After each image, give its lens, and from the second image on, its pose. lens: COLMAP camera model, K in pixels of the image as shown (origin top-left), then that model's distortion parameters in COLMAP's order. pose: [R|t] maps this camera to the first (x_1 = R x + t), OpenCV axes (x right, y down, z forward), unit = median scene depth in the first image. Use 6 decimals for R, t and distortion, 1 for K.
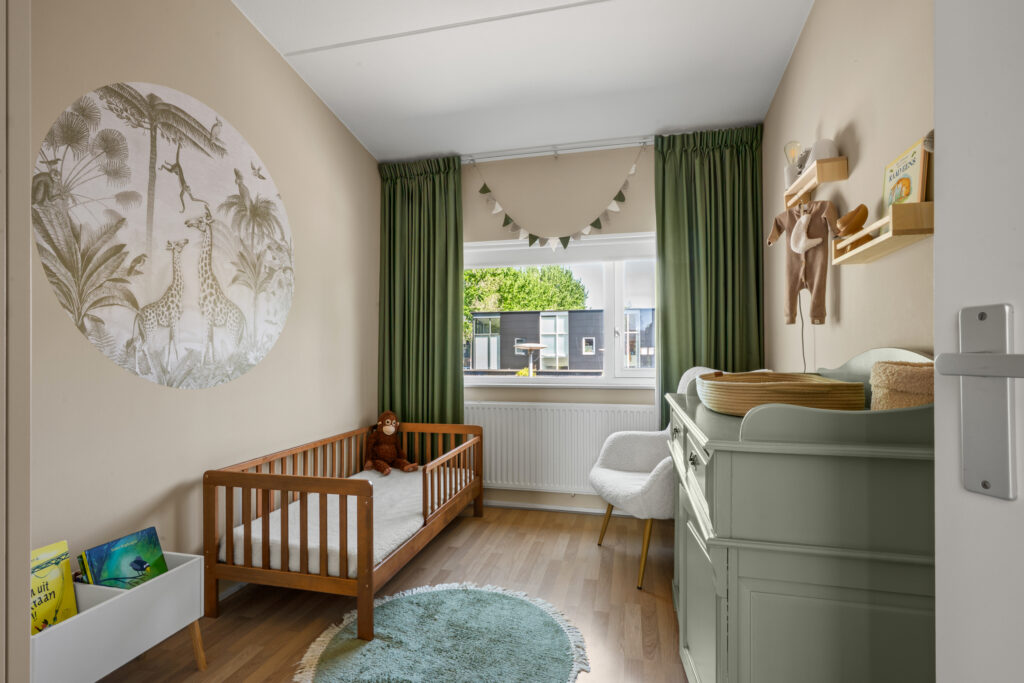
lens RADIAL K [[487.8, 0, 512.0], [0, 487.8, 341.5], [0, 0, 1]] dist [0.000245, -0.000143]
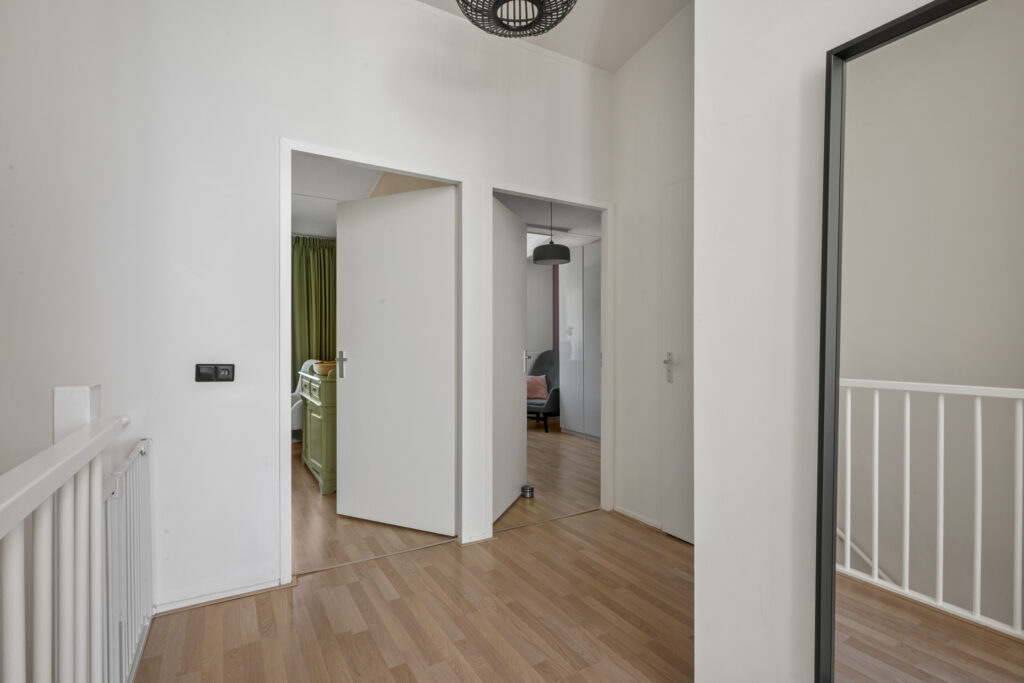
lens RADIAL K [[487.8, 0, 512.0], [0, 487.8, 341.5], [0, 0, 1]] dist [0.000245, -0.000143]
pose [[0.713790, -0.000547, 0.700360, -0.411513], [-0.012162, 0.999839, 0.013177, -0.055837], [-0.700255, -0.017923, 0.713668, -0.954249]]
